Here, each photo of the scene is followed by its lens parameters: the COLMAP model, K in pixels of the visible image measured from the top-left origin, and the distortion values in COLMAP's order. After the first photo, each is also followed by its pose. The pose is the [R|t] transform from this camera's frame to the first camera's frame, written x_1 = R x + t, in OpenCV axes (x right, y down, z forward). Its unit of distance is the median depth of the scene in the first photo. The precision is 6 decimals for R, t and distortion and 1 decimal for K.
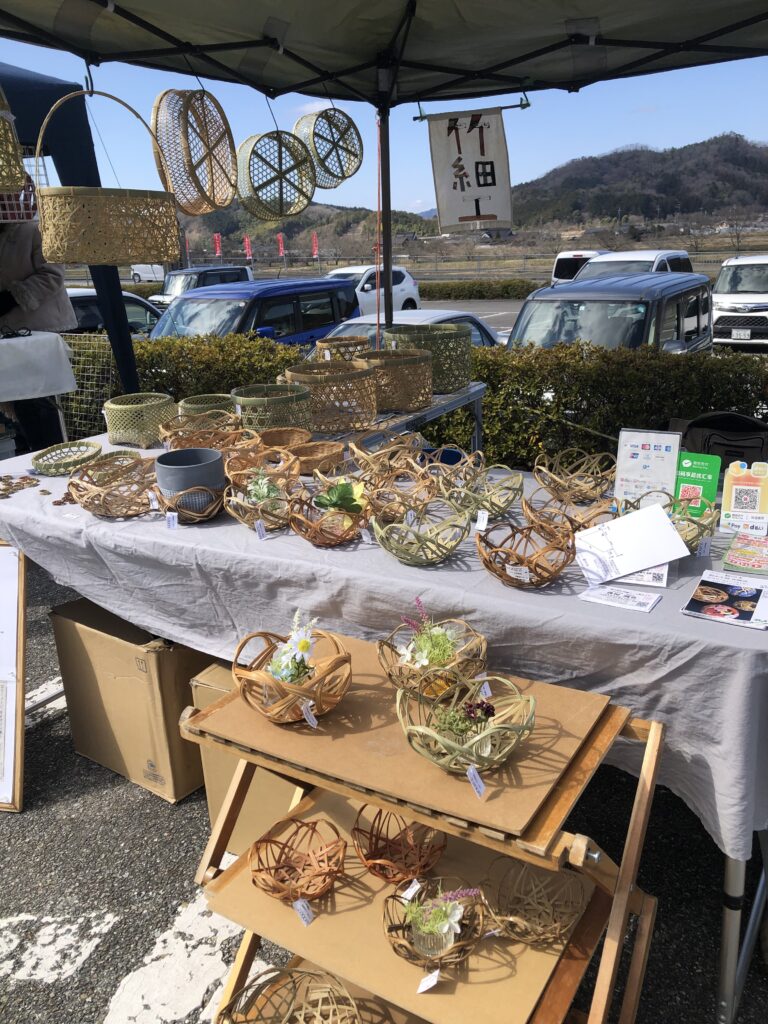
lens RADIAL K [[832.6, 0, 384.0], [0, 832.6, 512.0], [0, 0, 1]] dist [0.032099, -0.019691]
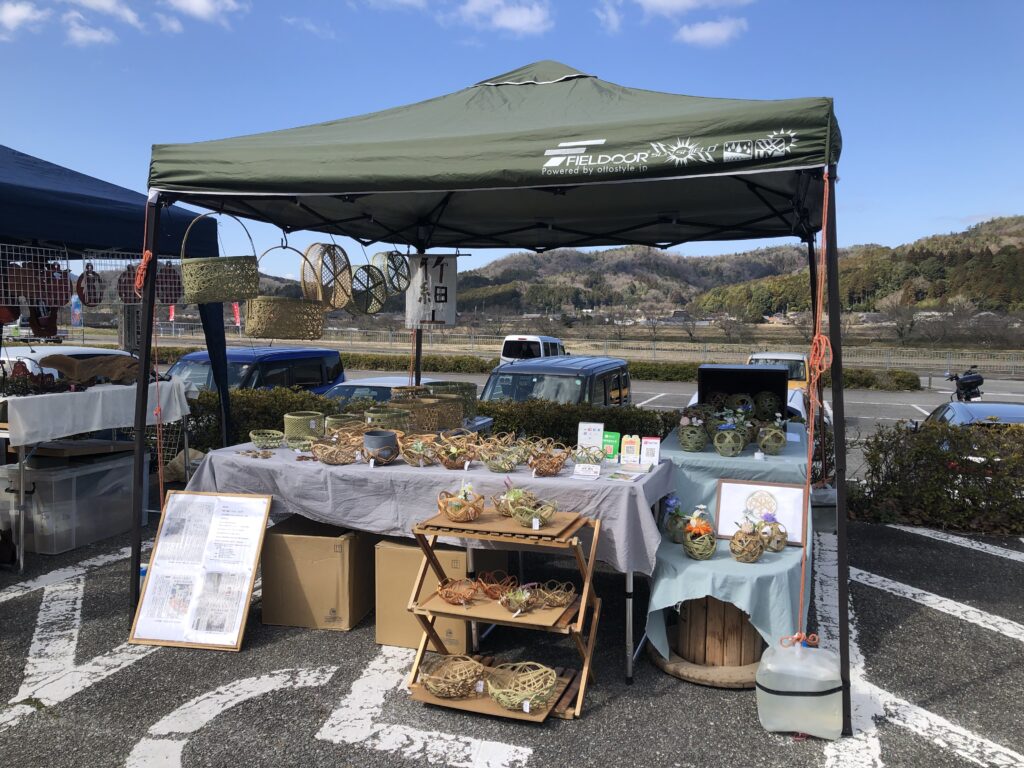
lens RADIAL K [[832.6, 0, 512.0], [0, 832.6, 384.0], [0, 0, 1]] dist [0.032099, -0.019691]
pose [[0.976273, 0.036101, 0.213512, -0.353676], [0.014745, 0.972633, -0.231877, 0.295250], [-0.216040, 0.229523, 0.949024, -1.050766]]
